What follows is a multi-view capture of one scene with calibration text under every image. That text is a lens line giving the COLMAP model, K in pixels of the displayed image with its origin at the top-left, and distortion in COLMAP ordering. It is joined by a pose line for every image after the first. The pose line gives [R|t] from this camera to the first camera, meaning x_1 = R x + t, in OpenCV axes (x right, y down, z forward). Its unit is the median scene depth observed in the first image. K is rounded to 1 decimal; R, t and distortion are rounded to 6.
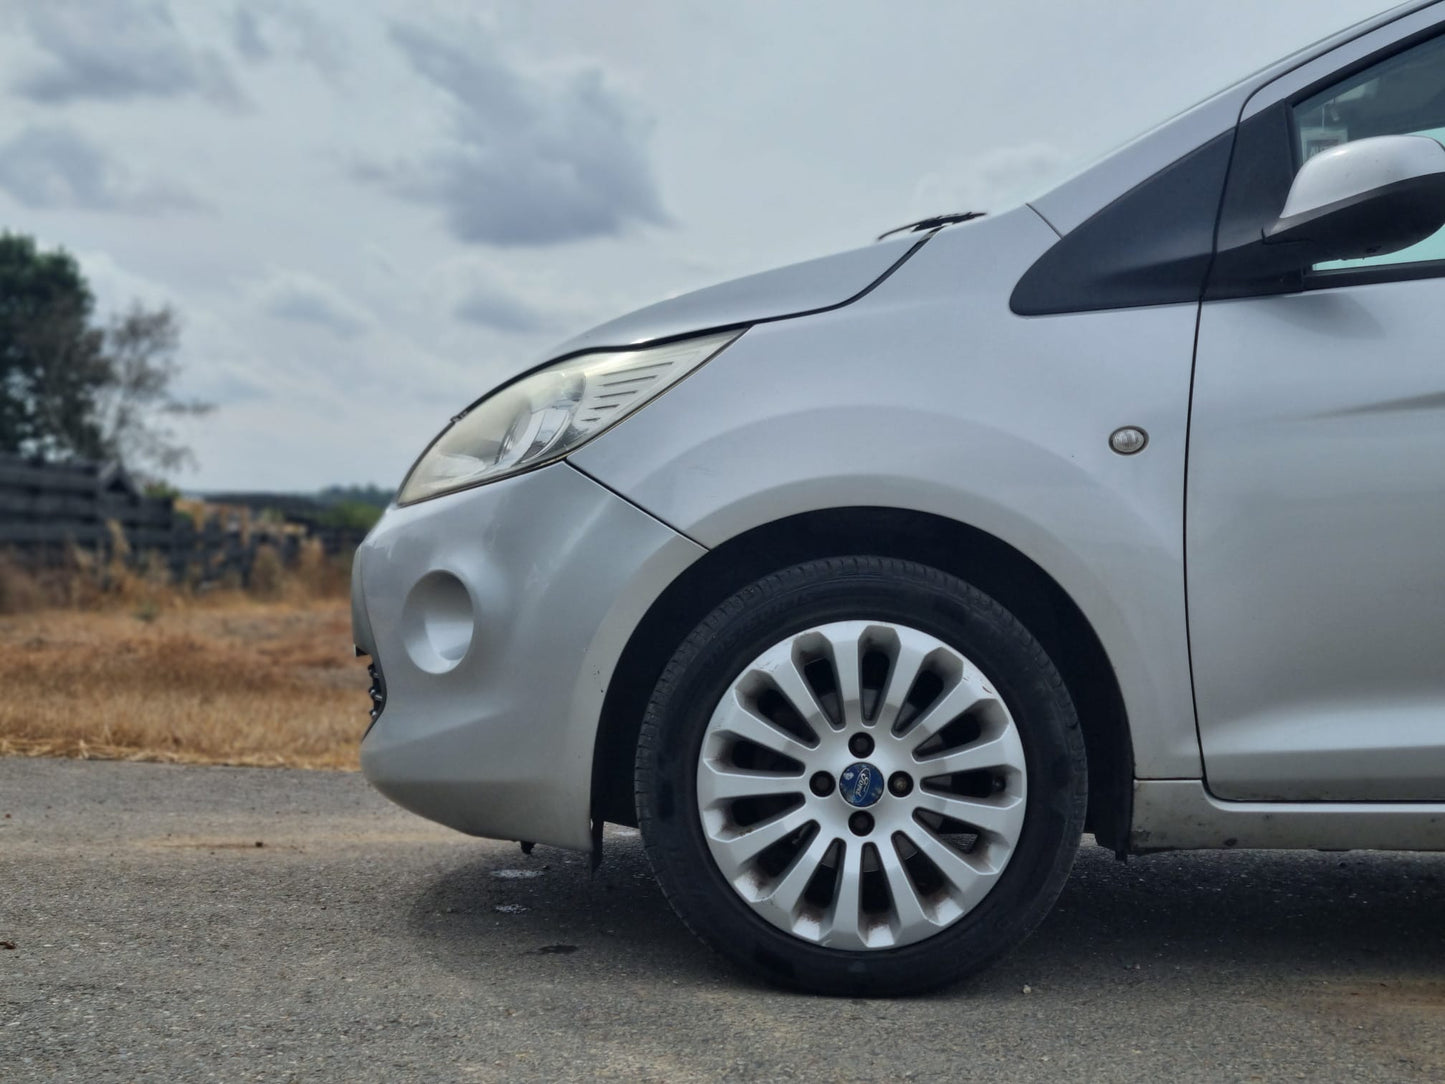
lens RADIAL K [[1077.0, 0, 734.7], [0, 1077.0, 535.8], [0, 0, 1]] dist [0.037224, -0.006067]
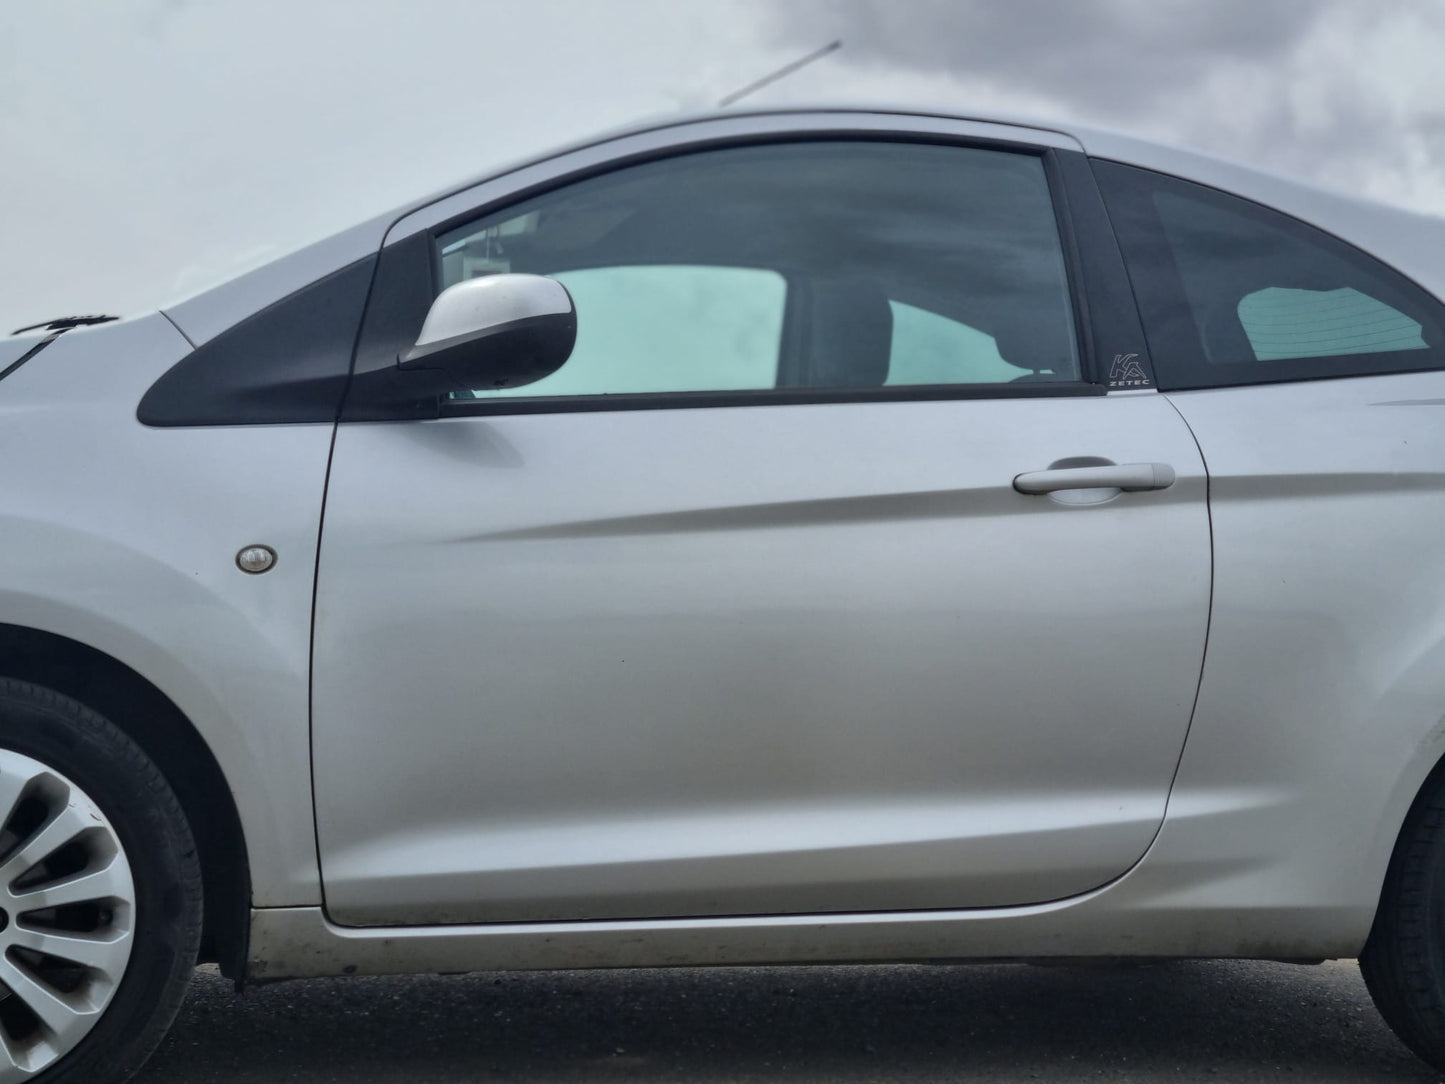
lens RADIAL K [[1077.0, 0, 734.7], [0, 1077.0, 535.8], [0, 0, 1]] dist [0.037224, -0.006067]
pose [[0.988996, 0.031959, 0.144447, 0.643913], [-0.028578, 0.999268, -0.025418, -0.095839], [-0.145153, 0.021010, 0.989186, -0.034716]]
